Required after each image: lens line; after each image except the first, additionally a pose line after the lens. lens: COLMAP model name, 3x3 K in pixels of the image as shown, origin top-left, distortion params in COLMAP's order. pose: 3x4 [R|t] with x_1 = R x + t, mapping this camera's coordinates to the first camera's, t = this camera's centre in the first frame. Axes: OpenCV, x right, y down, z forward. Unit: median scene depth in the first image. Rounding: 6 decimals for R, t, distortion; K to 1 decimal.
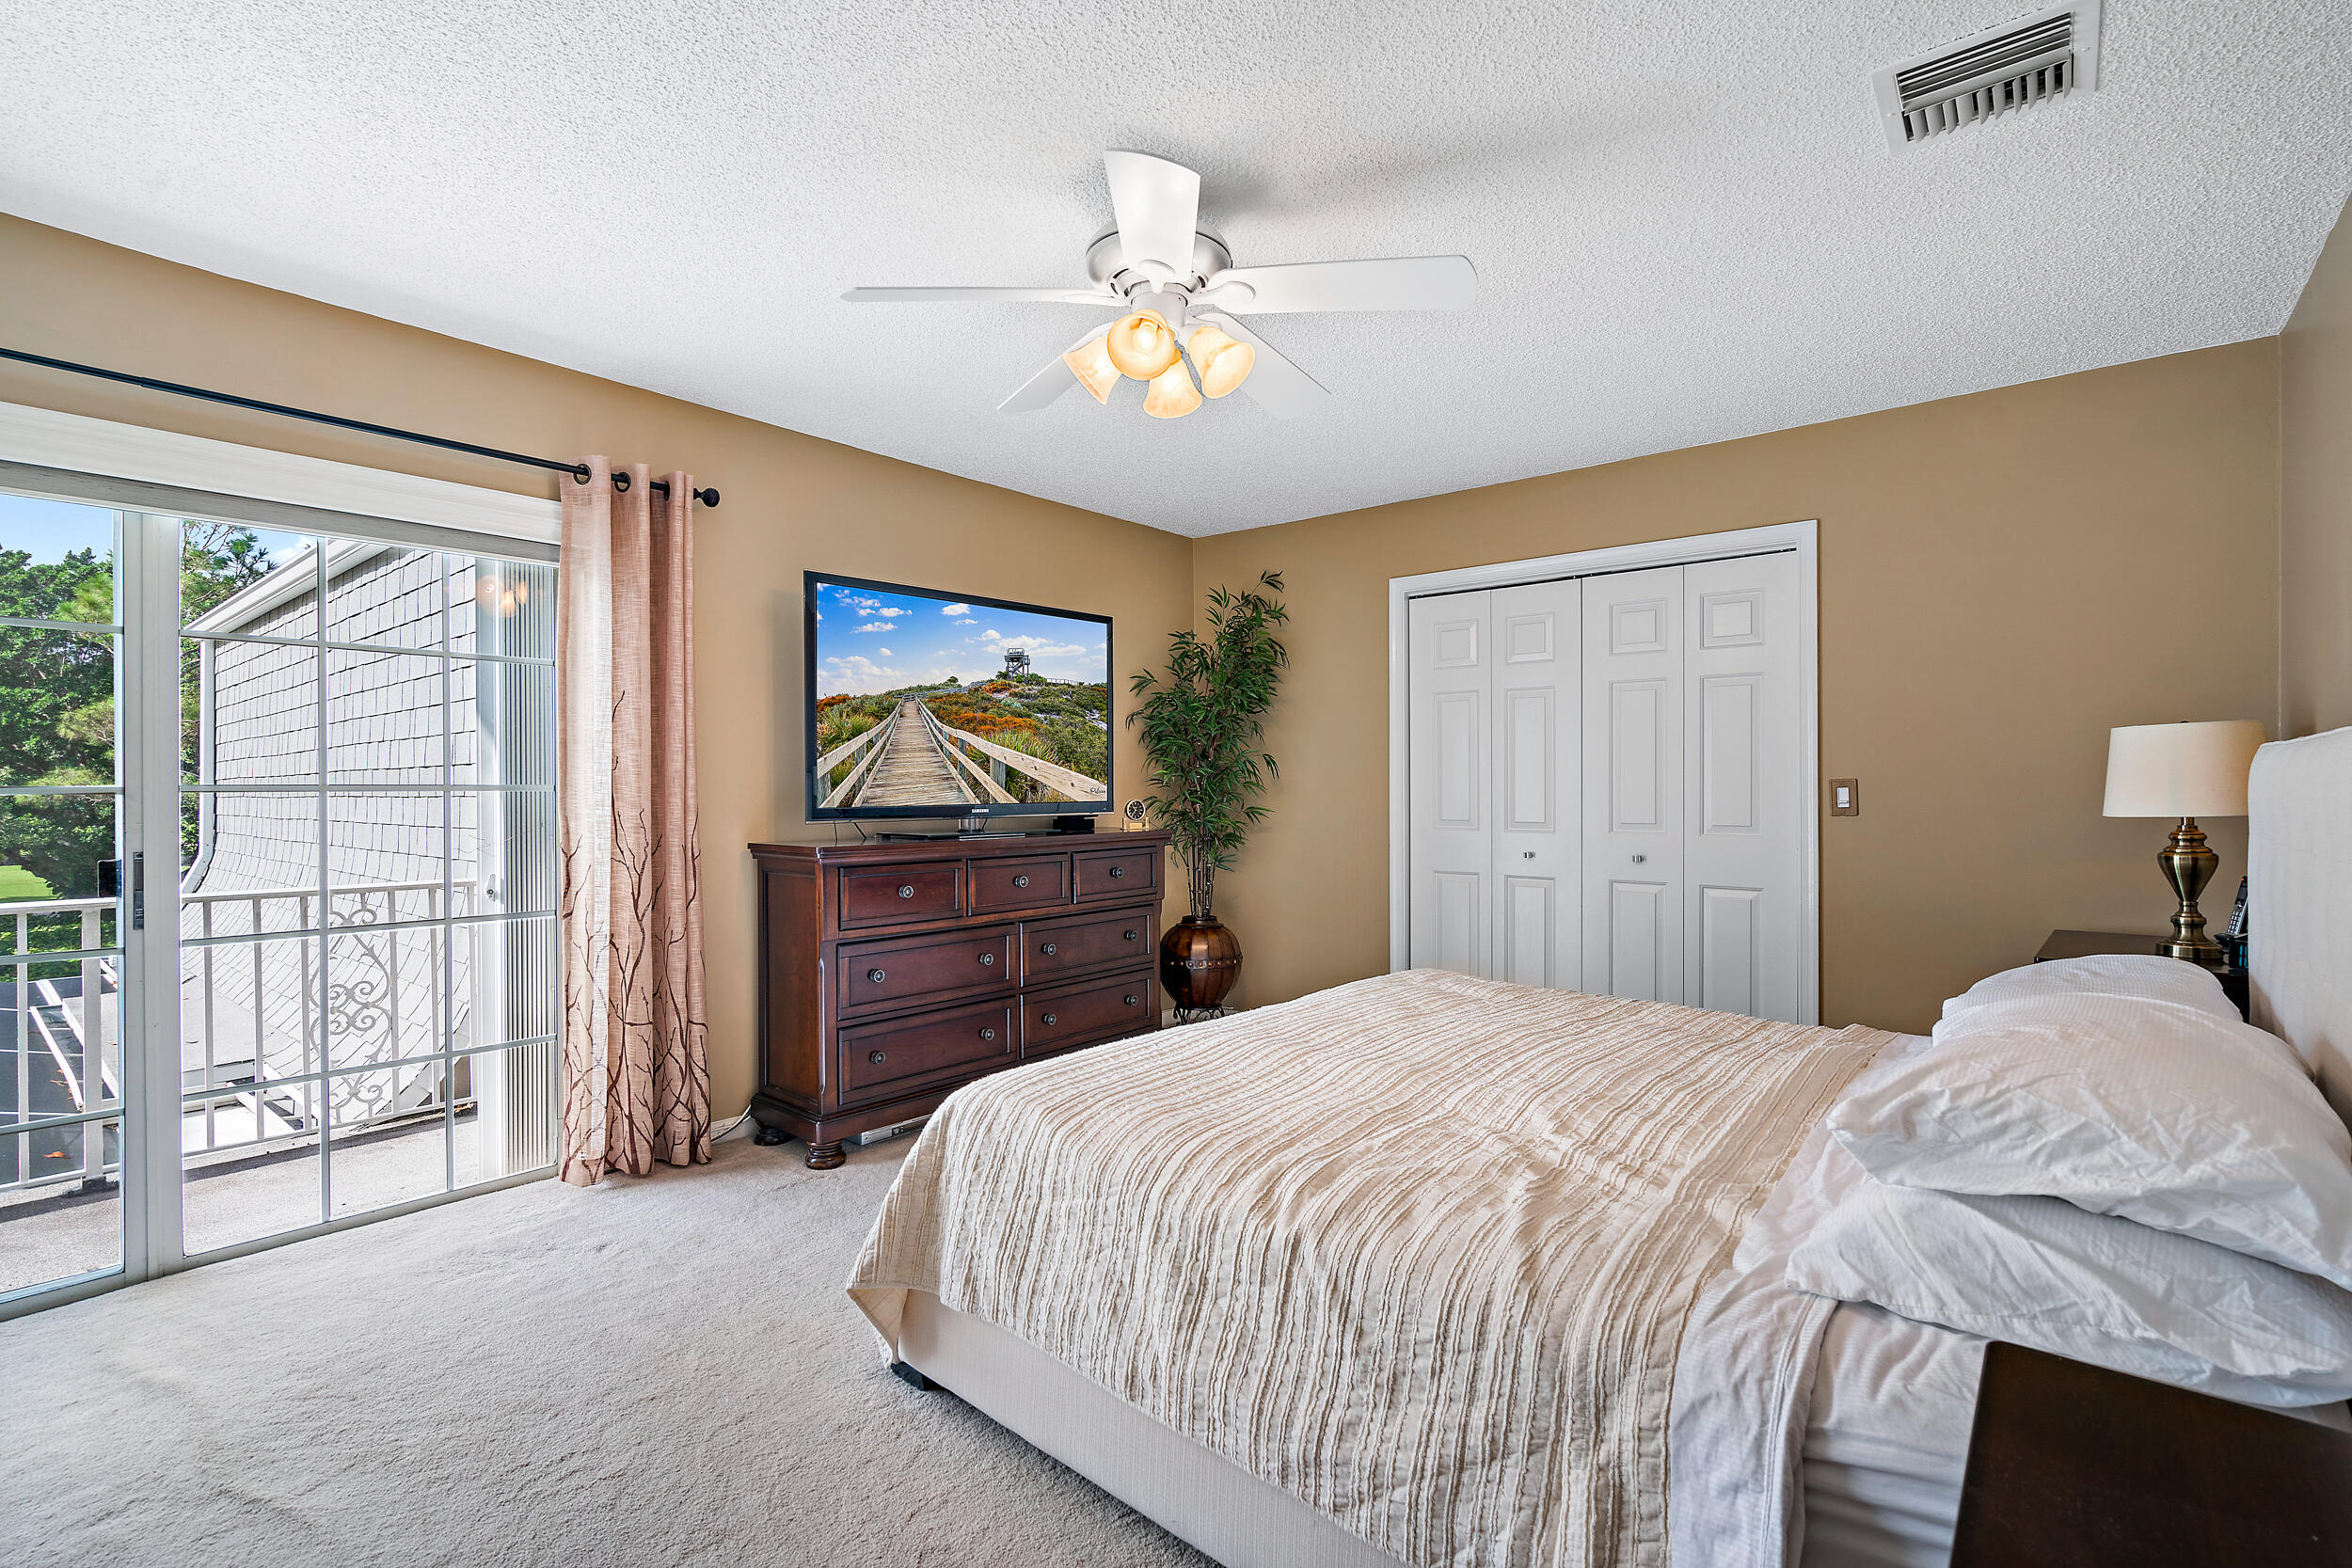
lens RADIAL K [[1058.8, 0, 1173.0], [0, 1058.8, 789.3], [0, 0, 1]] dist [0.000074, -0.000151]
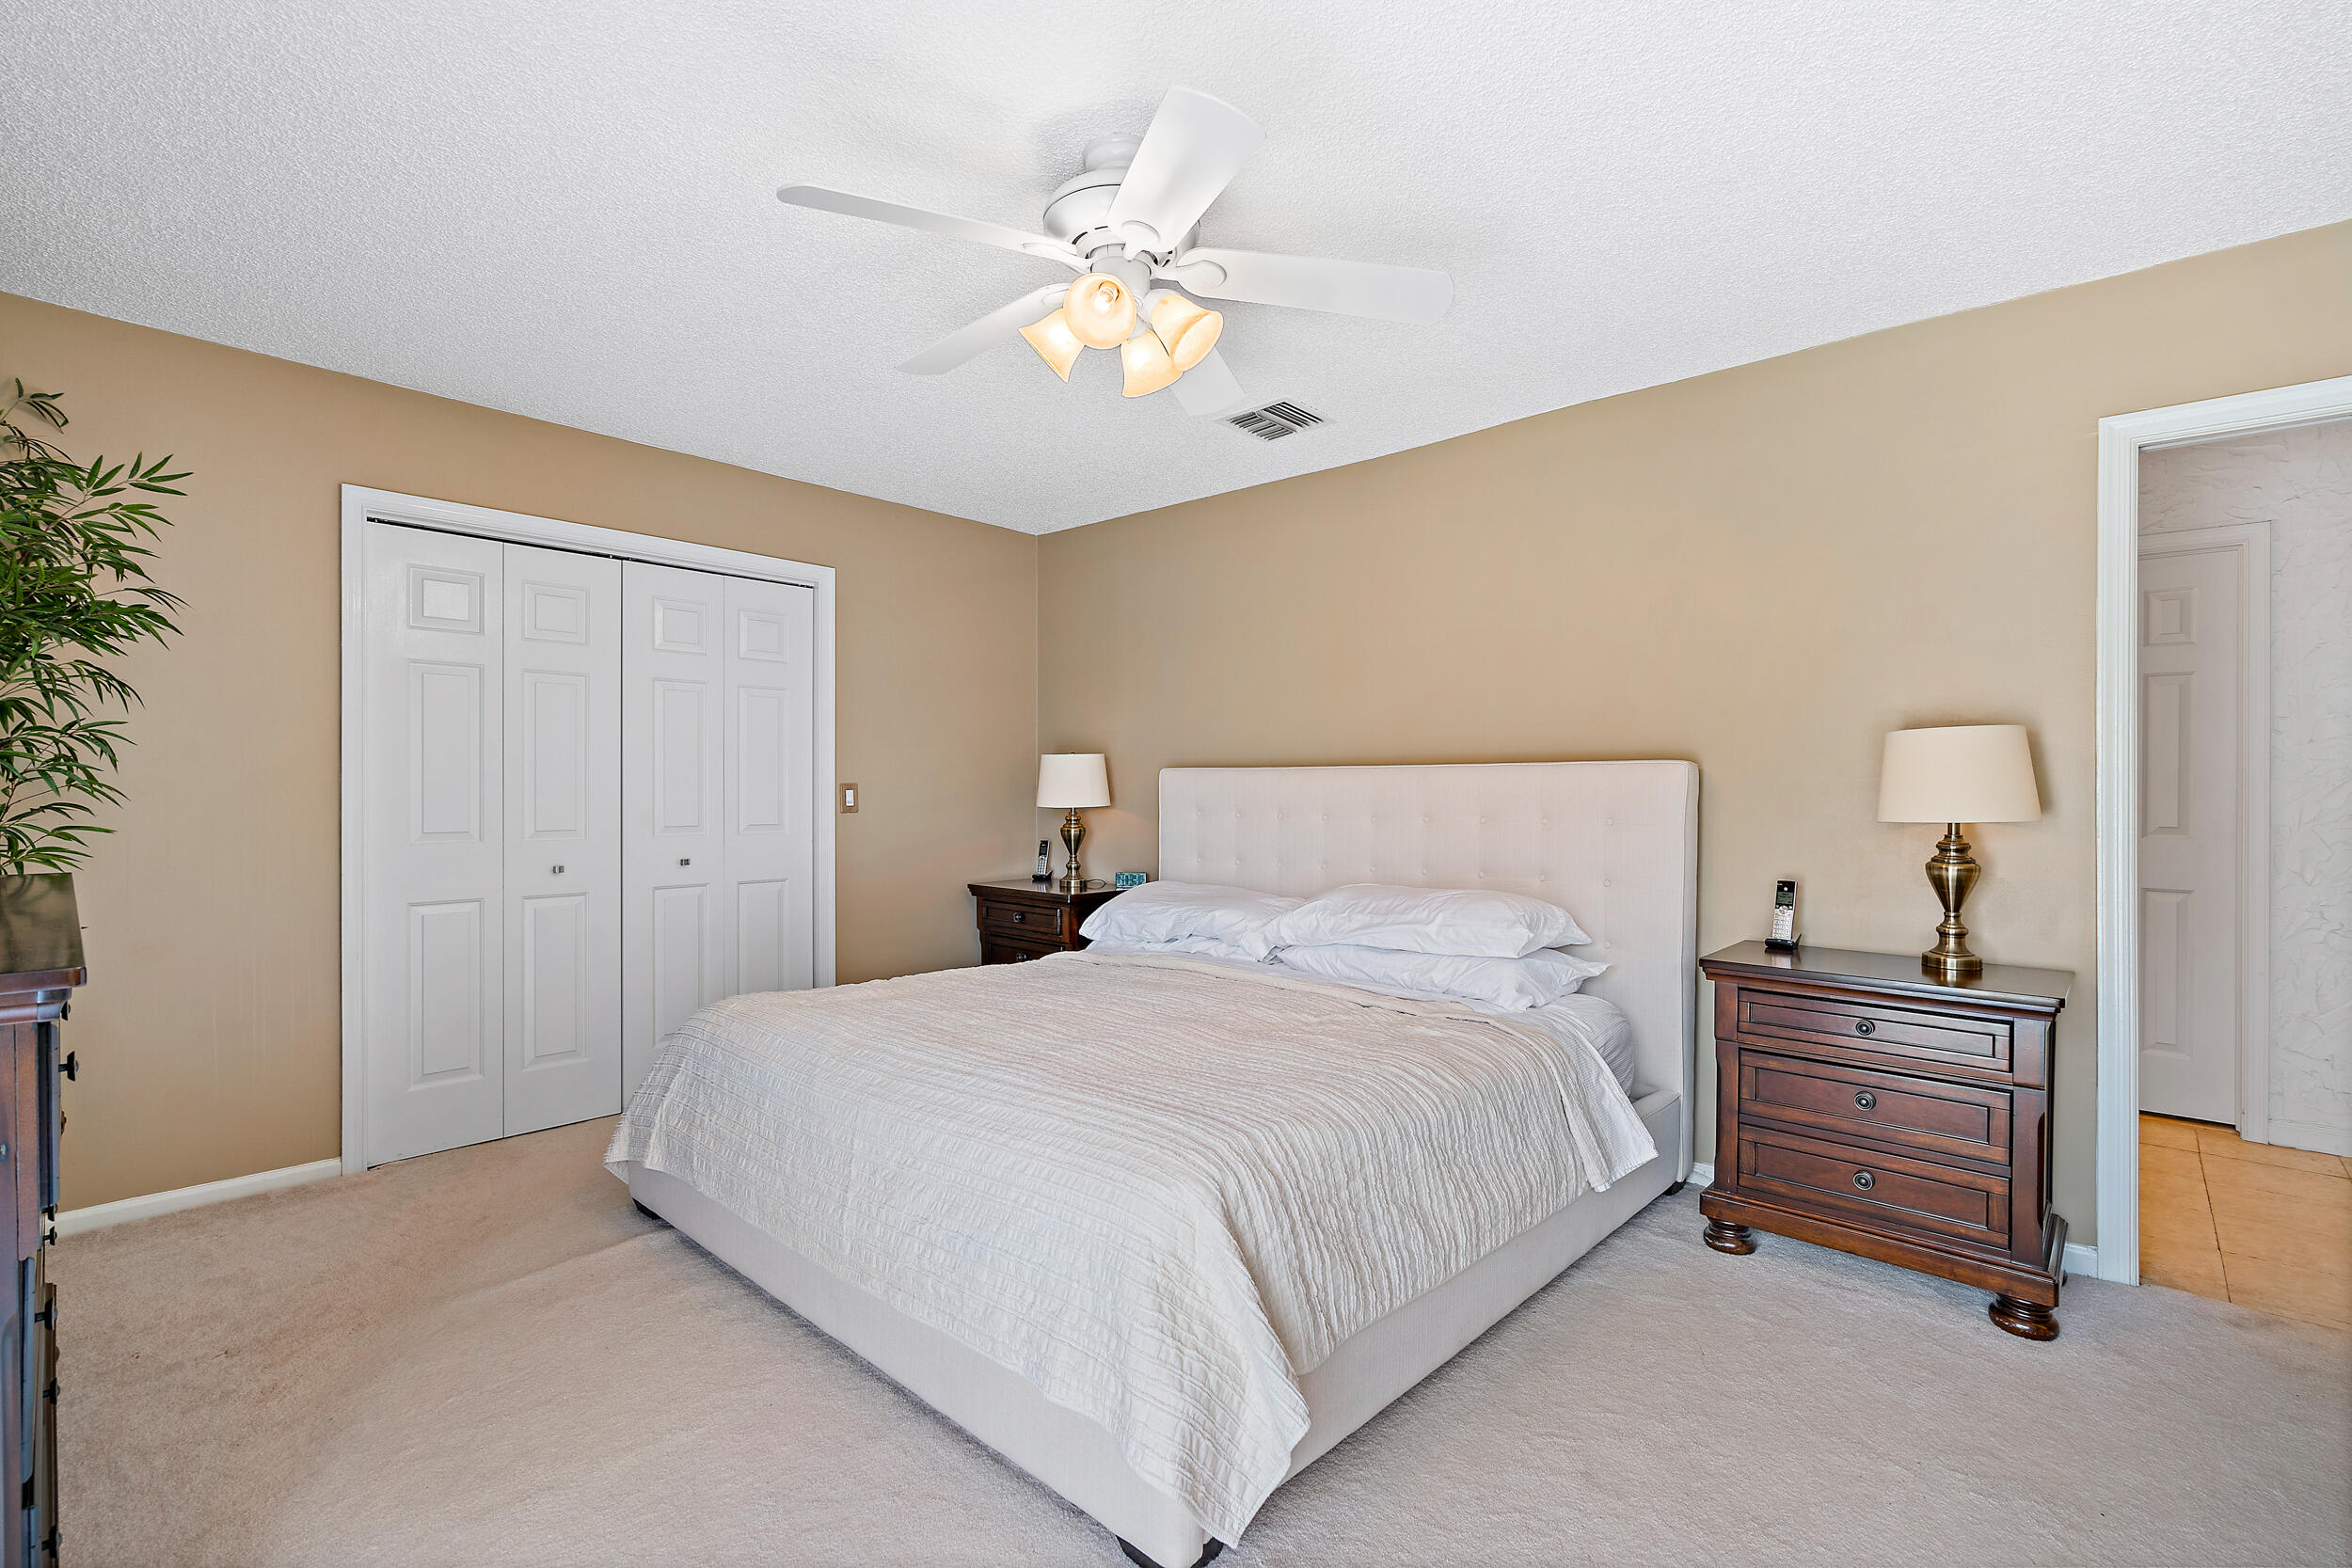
lens RADIAL K [[1058.8, 0, 1173.0], [0, 1058.8, 789.3], [0, 0, 1]] dist [0.000074, -0.000151]
pose [[0.036734, -0.002656, 0.999322, -0.592409], [-0.002968, 0.999992, 0.002767, -0.007041], [-0.999321, -0.003068, 0.036726, 0.572637]]
